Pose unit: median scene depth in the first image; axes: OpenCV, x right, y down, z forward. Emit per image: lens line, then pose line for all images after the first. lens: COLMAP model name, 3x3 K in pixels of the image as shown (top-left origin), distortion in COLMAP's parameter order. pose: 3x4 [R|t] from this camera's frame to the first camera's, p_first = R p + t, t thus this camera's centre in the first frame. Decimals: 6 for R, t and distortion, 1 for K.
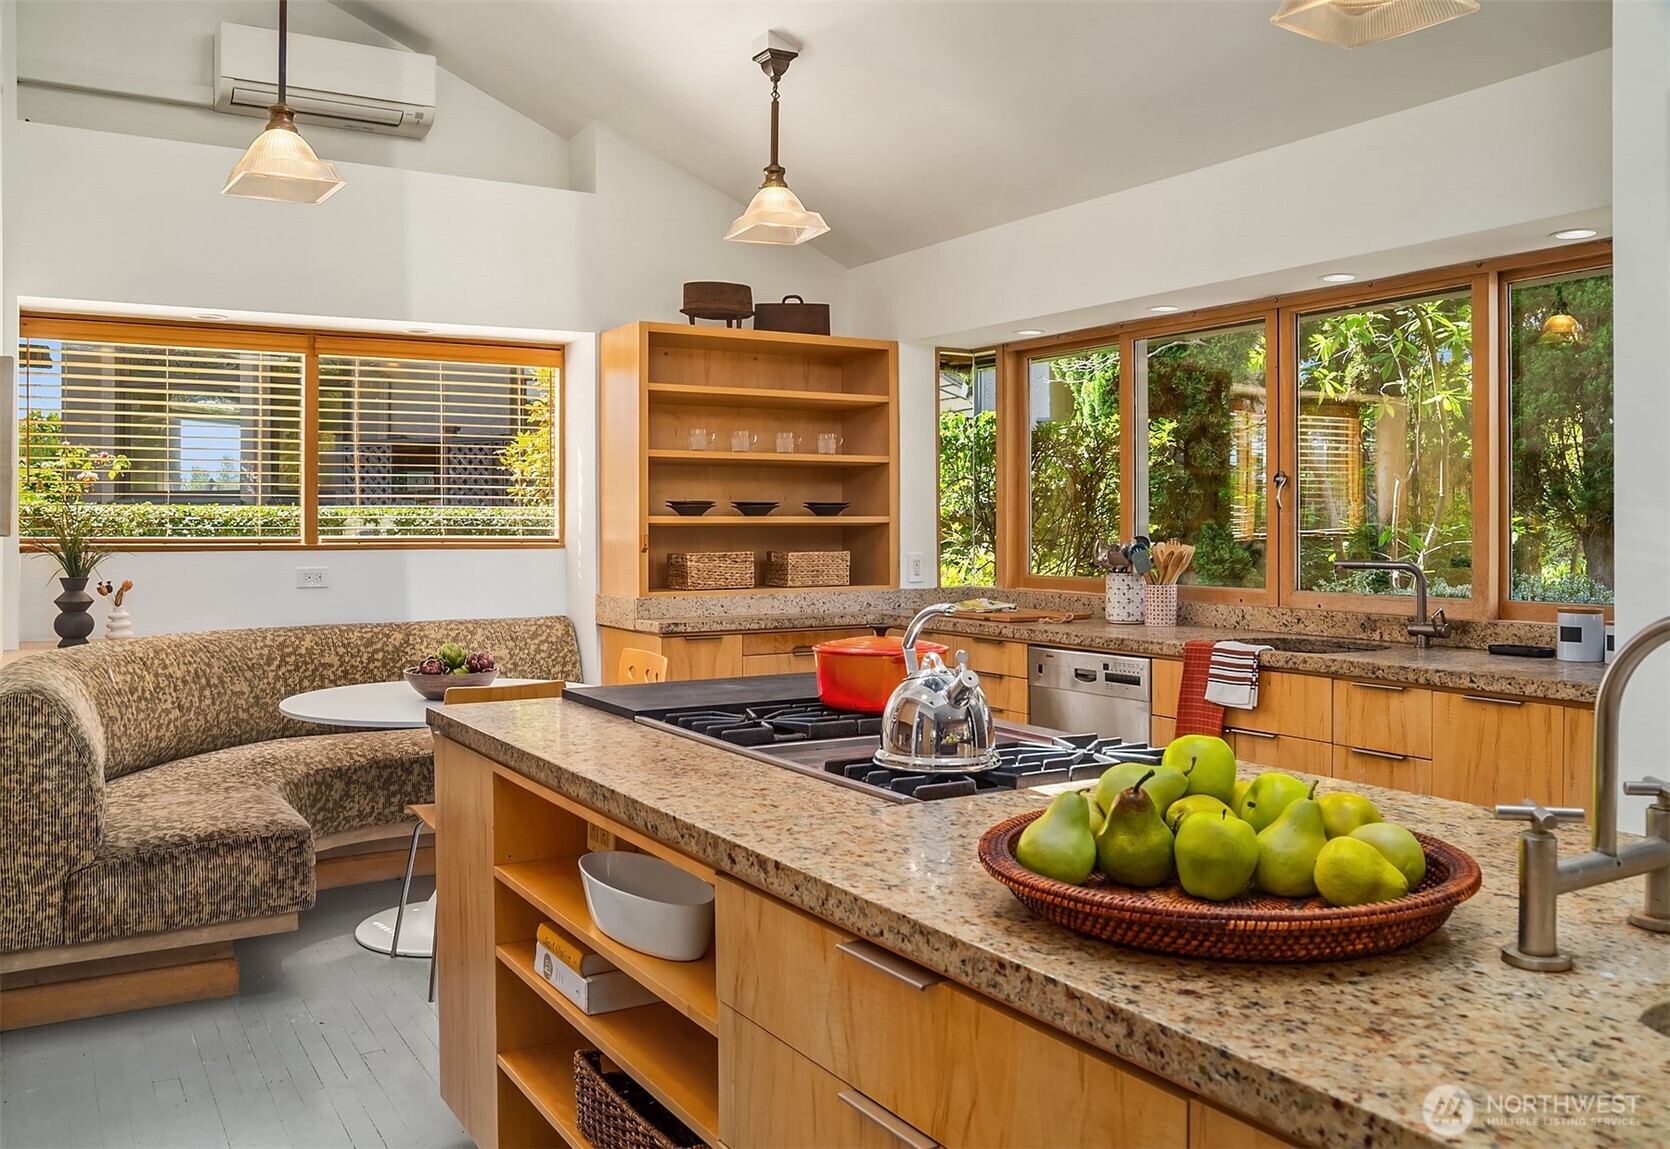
lens RADIAL K [[1383.6, 0, 836.4], [0, 1383.6, 539.3], [0, 0, 1]] dist [-0.054771, 0.101161]
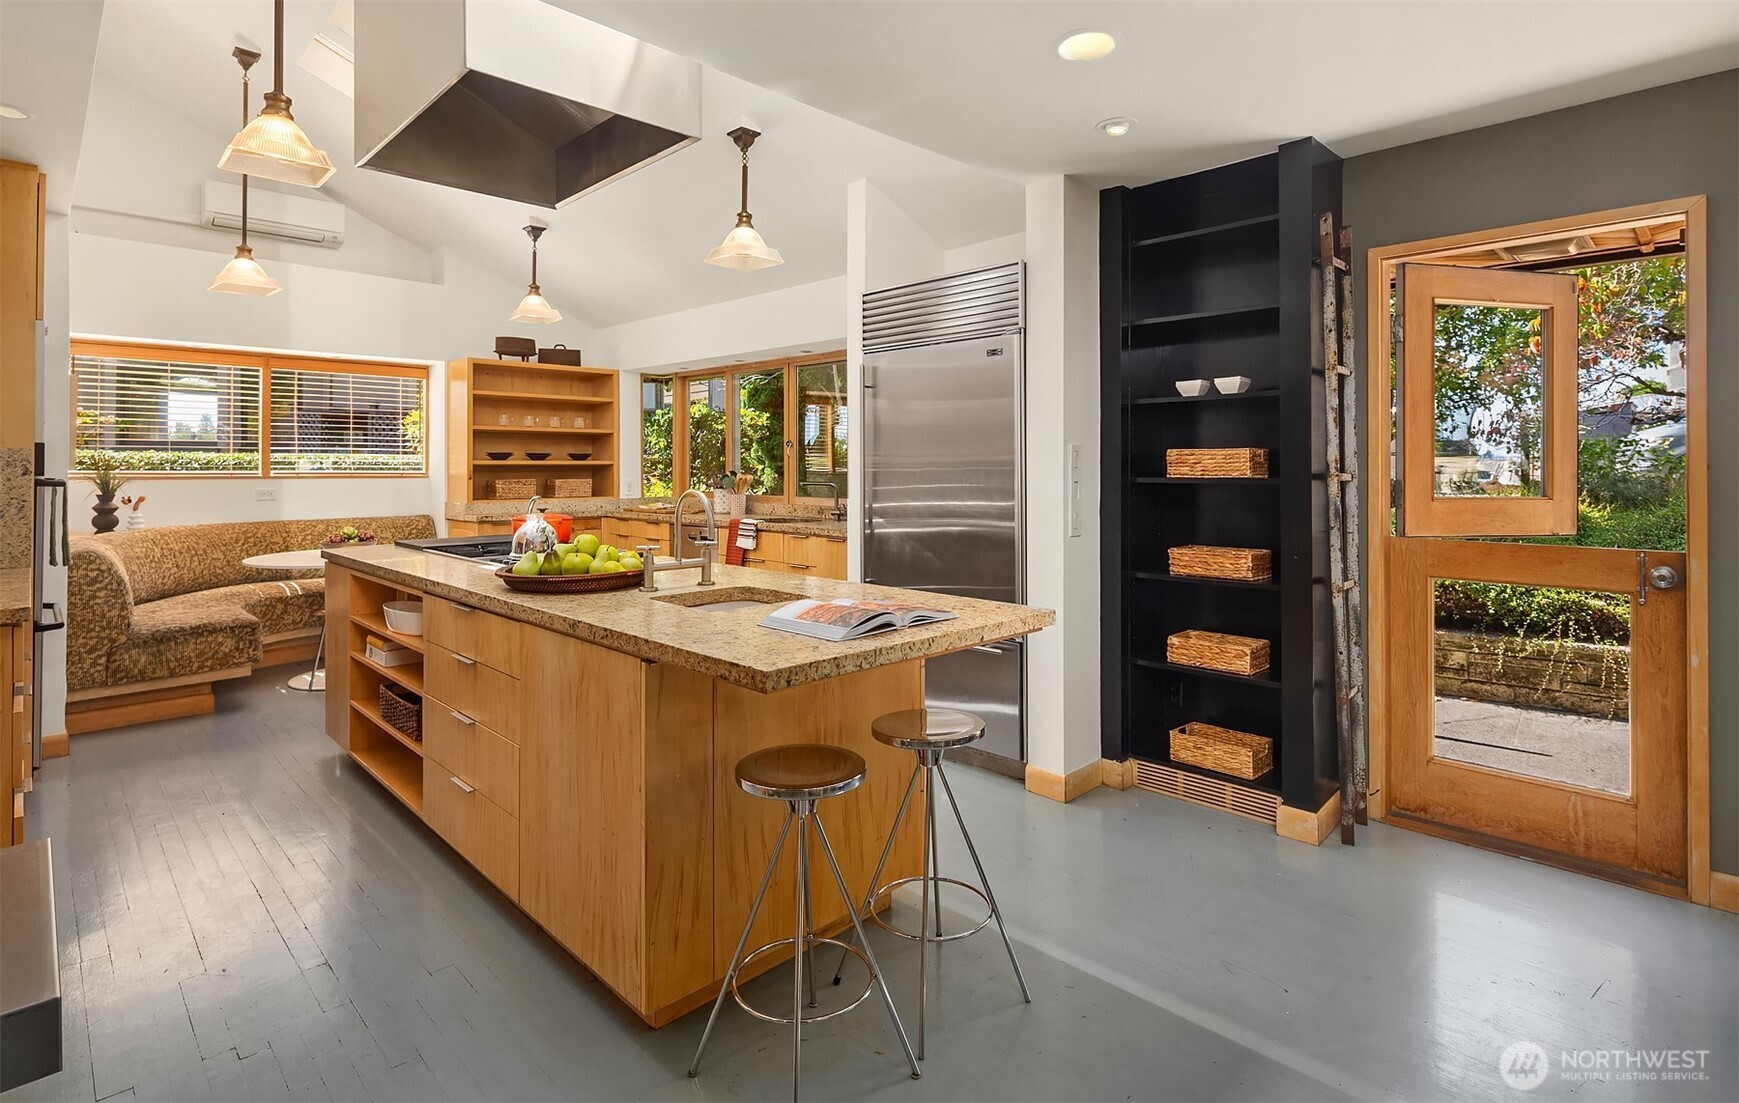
lens RADIAL K [[863.6, 0, 866.2], [0, 863.6, 464.6], [0, 0, 1]] dist [0.029660, -0.000553]
pose [[0.974106, 0.002064, 0.226082, 0.132566], [0.000457, 0.999938, -0.011100, 0.002802], [-0.226091, 0.010916, 0.974045, -0.310725]]
